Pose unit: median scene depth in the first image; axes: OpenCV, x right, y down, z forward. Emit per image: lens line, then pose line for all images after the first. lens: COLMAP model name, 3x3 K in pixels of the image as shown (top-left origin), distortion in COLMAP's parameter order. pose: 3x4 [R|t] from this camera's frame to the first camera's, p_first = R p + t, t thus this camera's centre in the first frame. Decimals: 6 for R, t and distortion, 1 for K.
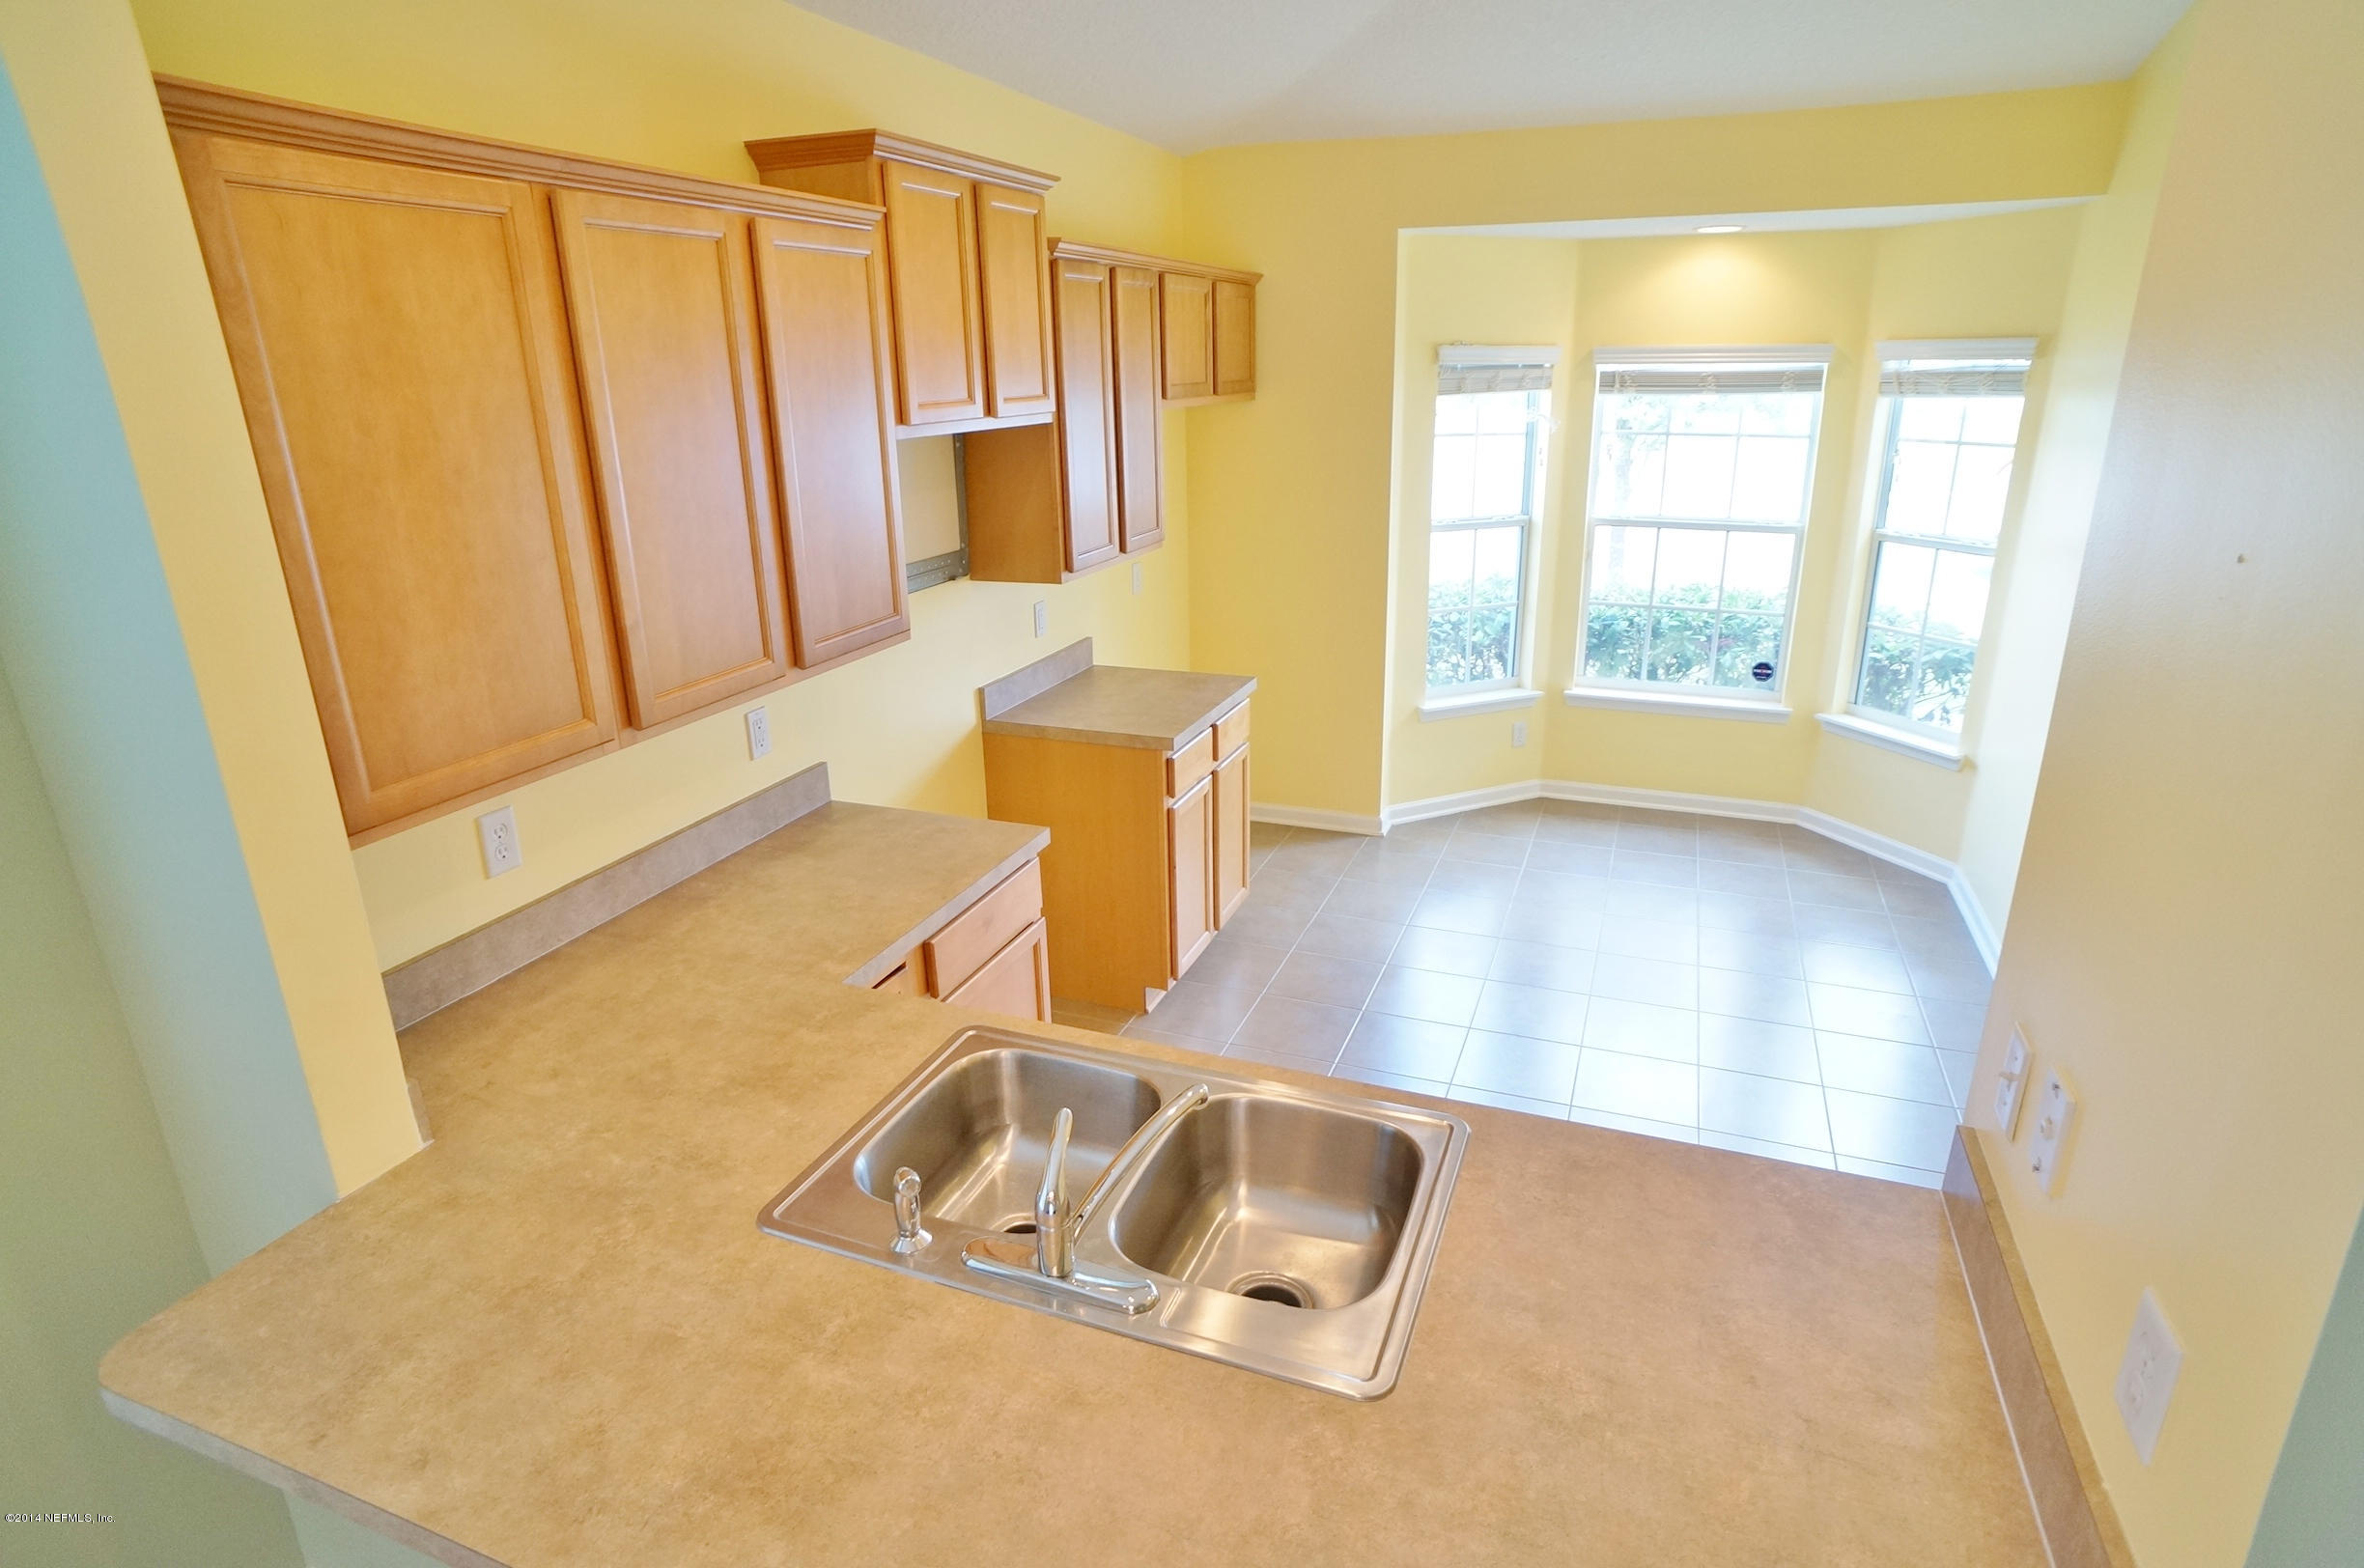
lens RADIAL K [[1238.0, 0, 1204.4], [0, 1238.0, 784.8], [0, 0, 1]] dist [-0.058773, 0.030856]
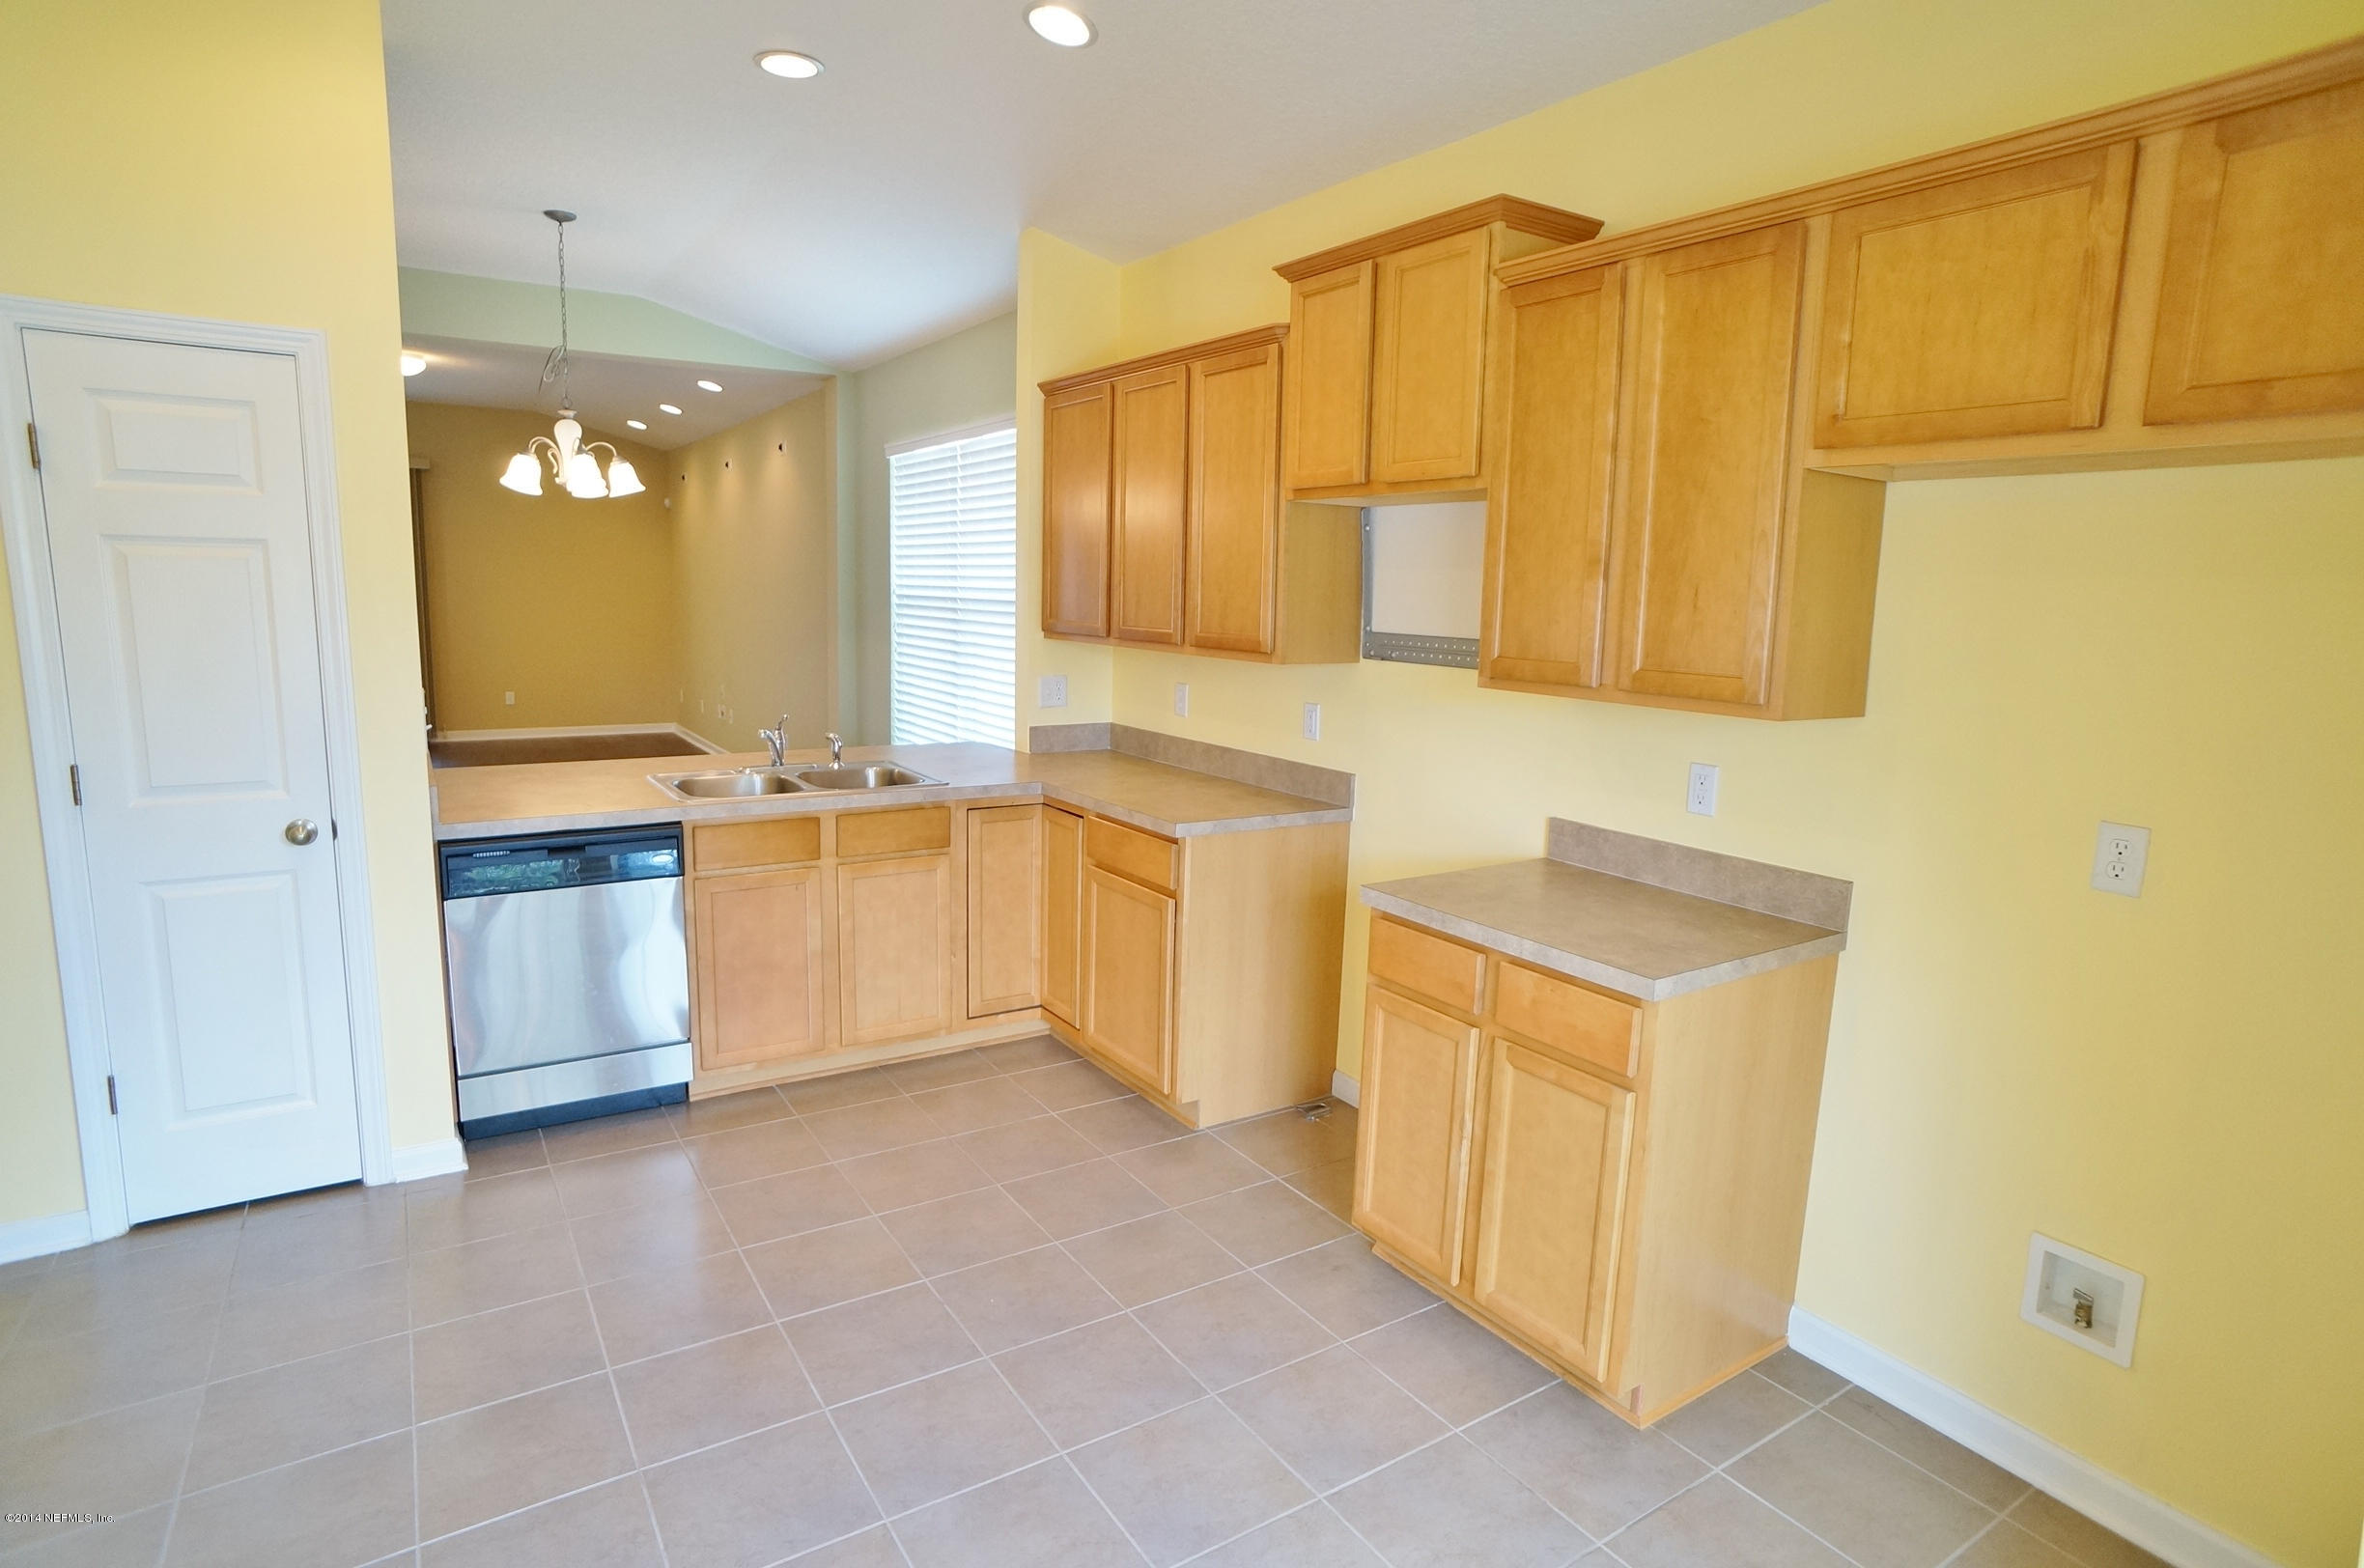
lens RADIAL K [[1238.0, 0, 1166.8], [0, 1238.0, 776.6], [0, 0, 1]] dist [-0.058773, 0.030856]
pose [[-0.601030, 0.119822, -0.790194, 0.458742], [-0.275014, 0.897315, 0.345244, -0.233554], [0.750420, 0.424817, -0.506360, 0.897211]]
